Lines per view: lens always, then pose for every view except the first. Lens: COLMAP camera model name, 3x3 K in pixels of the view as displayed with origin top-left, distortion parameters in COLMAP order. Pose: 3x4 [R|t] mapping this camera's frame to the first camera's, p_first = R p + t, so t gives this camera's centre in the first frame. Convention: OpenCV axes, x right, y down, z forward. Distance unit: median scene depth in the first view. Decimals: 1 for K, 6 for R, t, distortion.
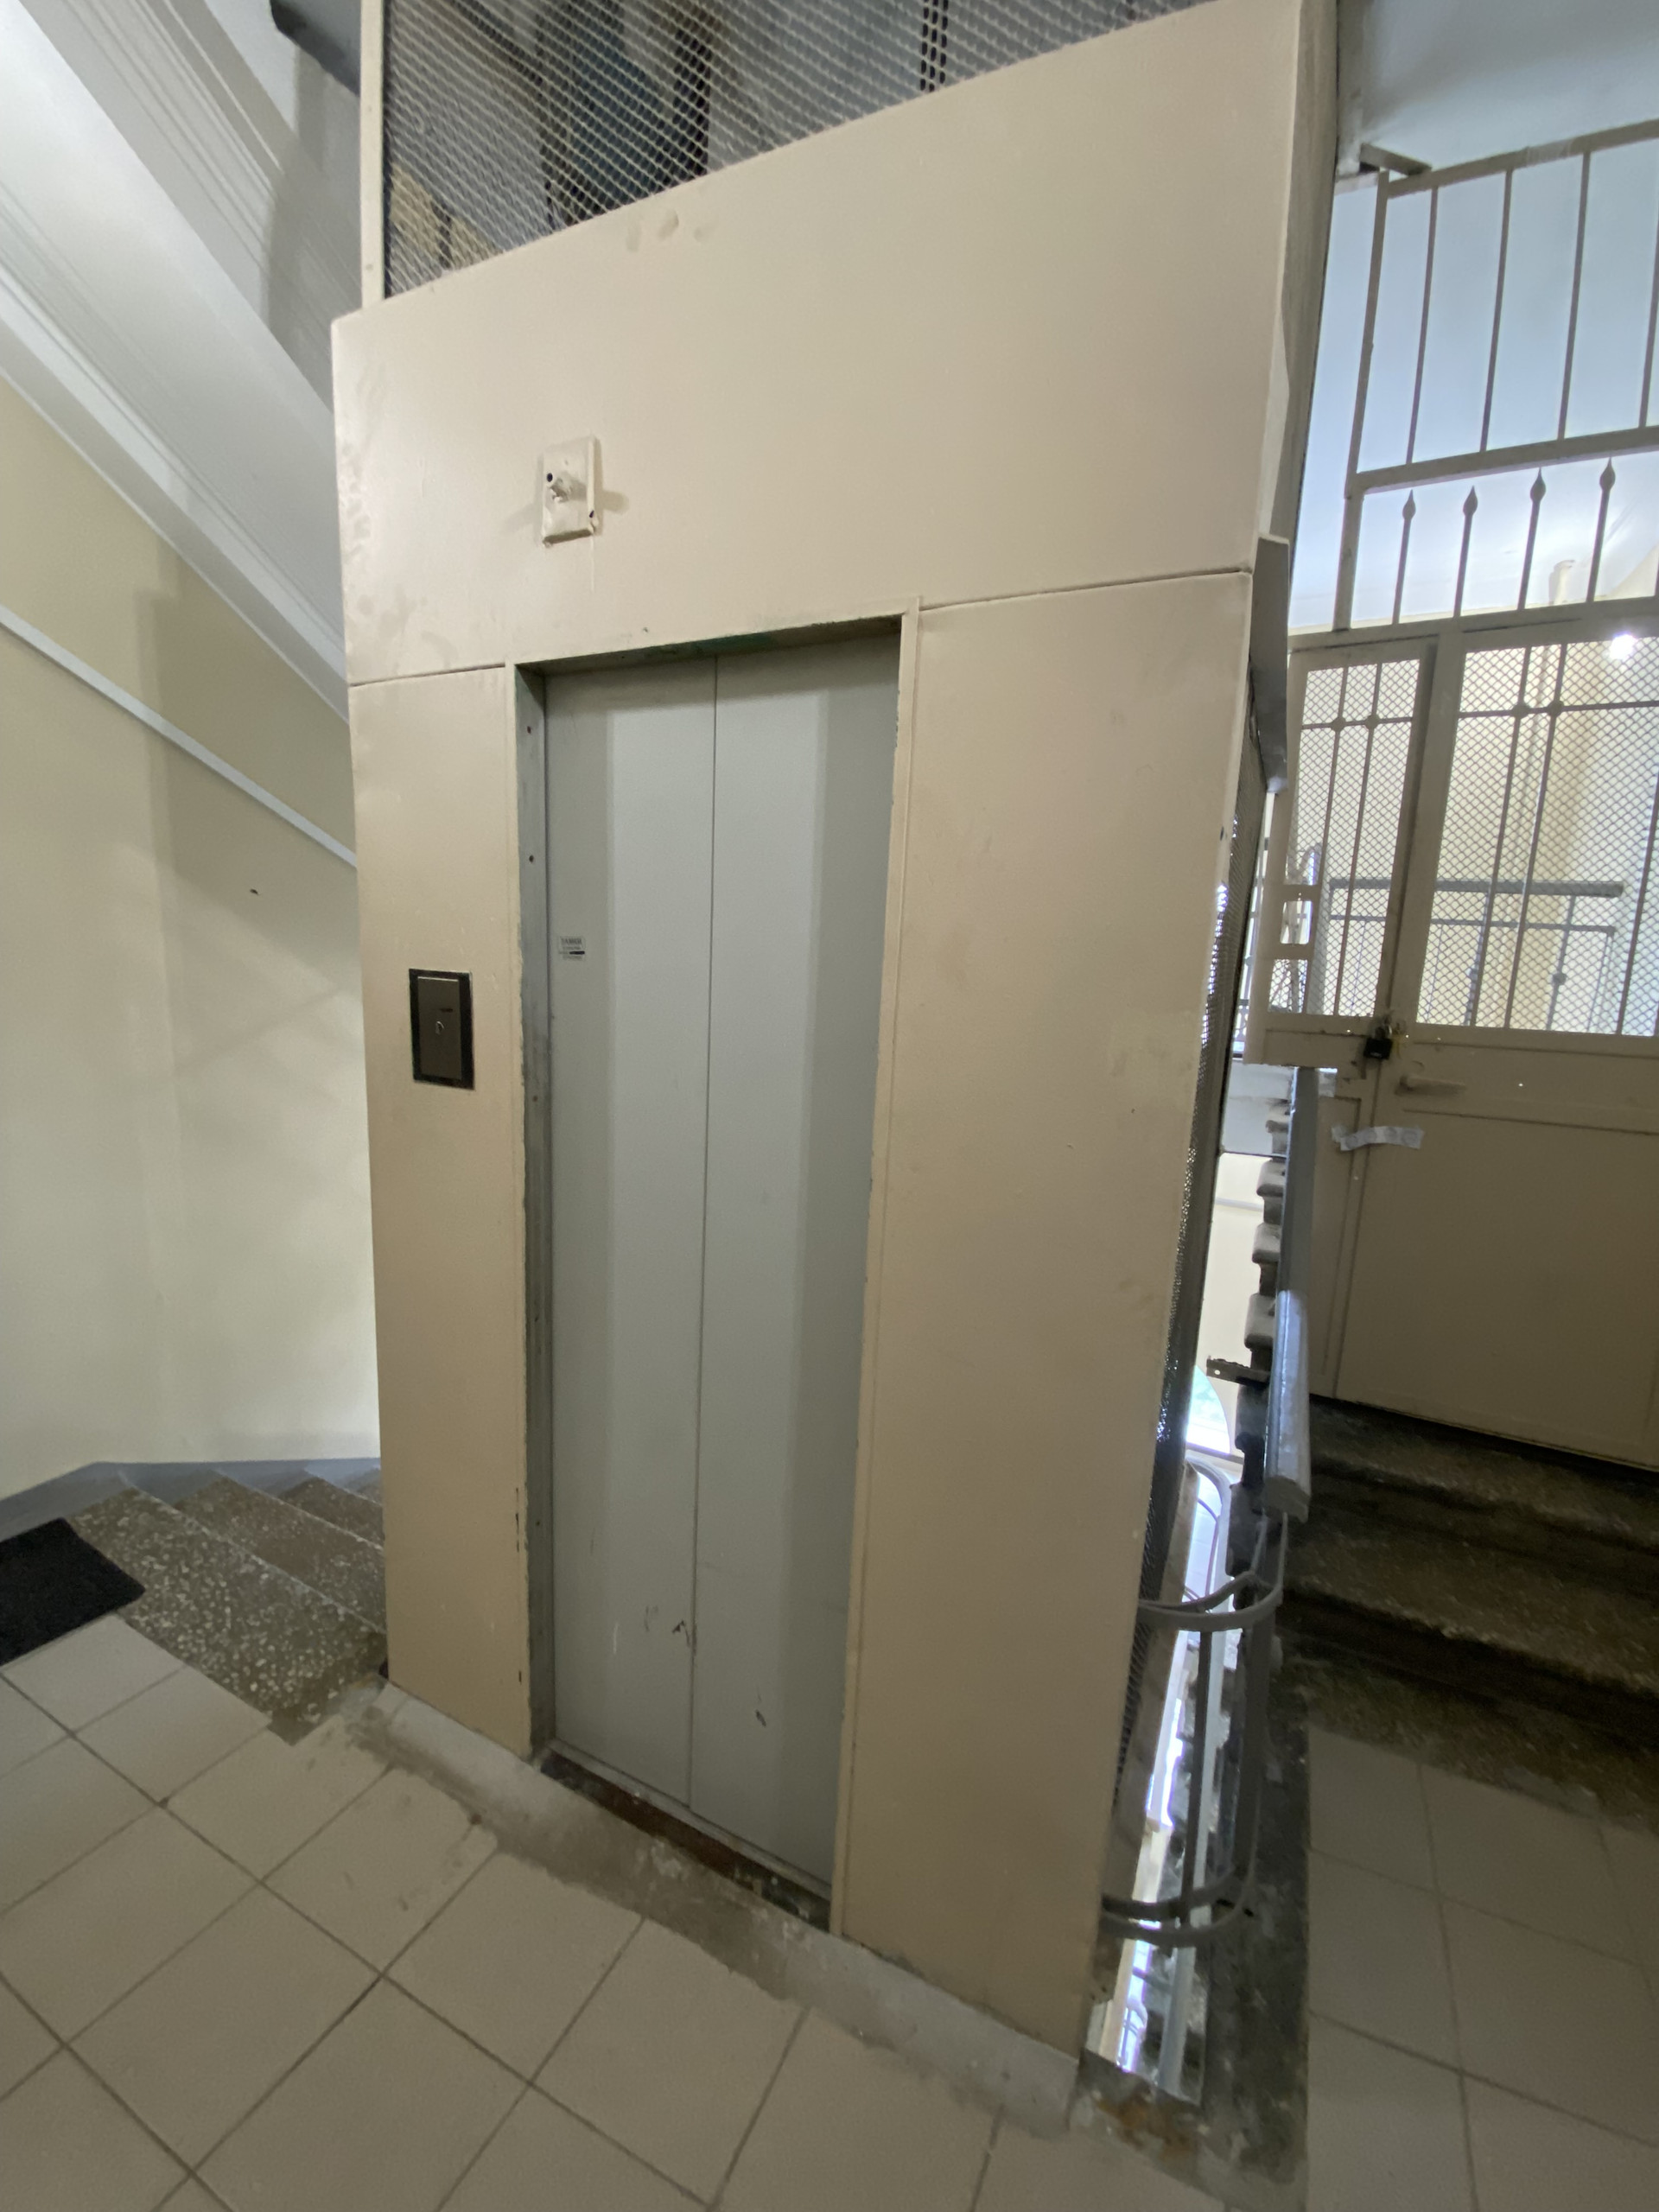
lens RADIAL K [[919.8, 0, 829.8], [0, 919.8, 1079.8], [0, 0, 1]] dist [0.058826, -0.029216]
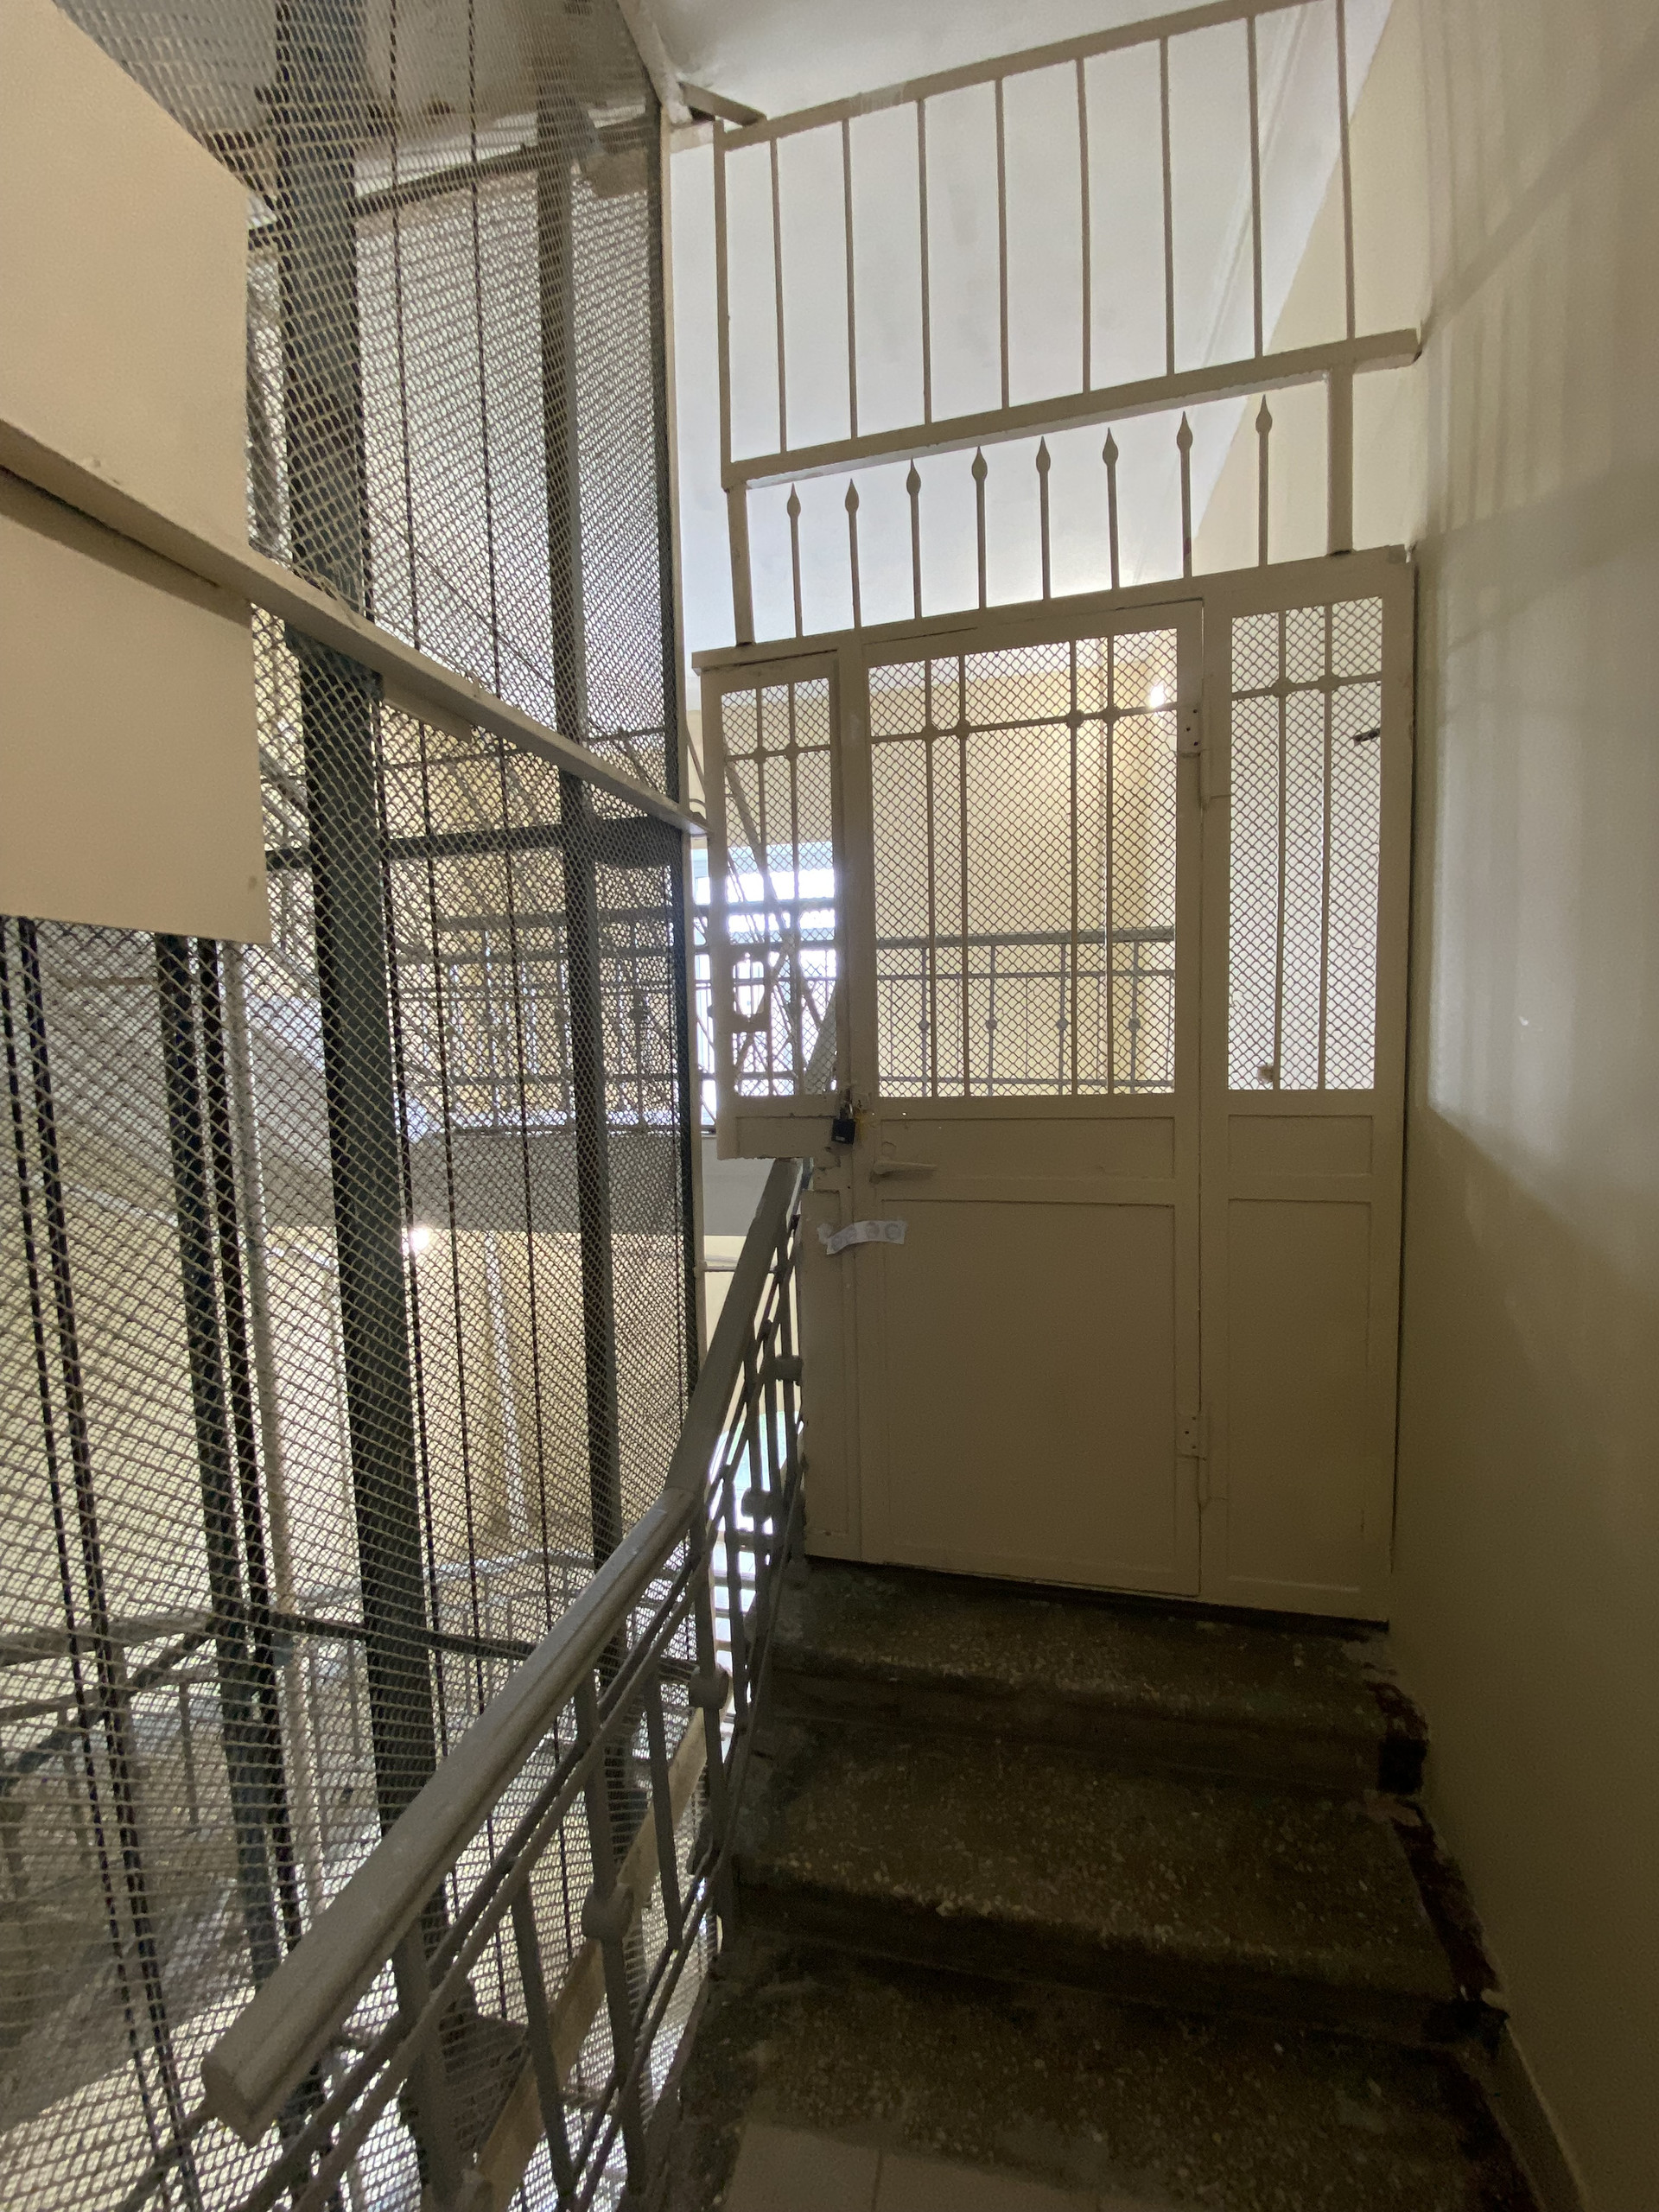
lens RADIAL K [[873.3, 0, 839.3], [0, 873.3, 1083.4], [0, 0, 1]] dist [0.056355, -0.026964]
pose [[0.977188, -0.084849, 0.194689, 0.460561], [0.098430, 0.993263, -0.061162, -0.031105], [-0.188188, 0.078931, 0.978956, 0.248933]]
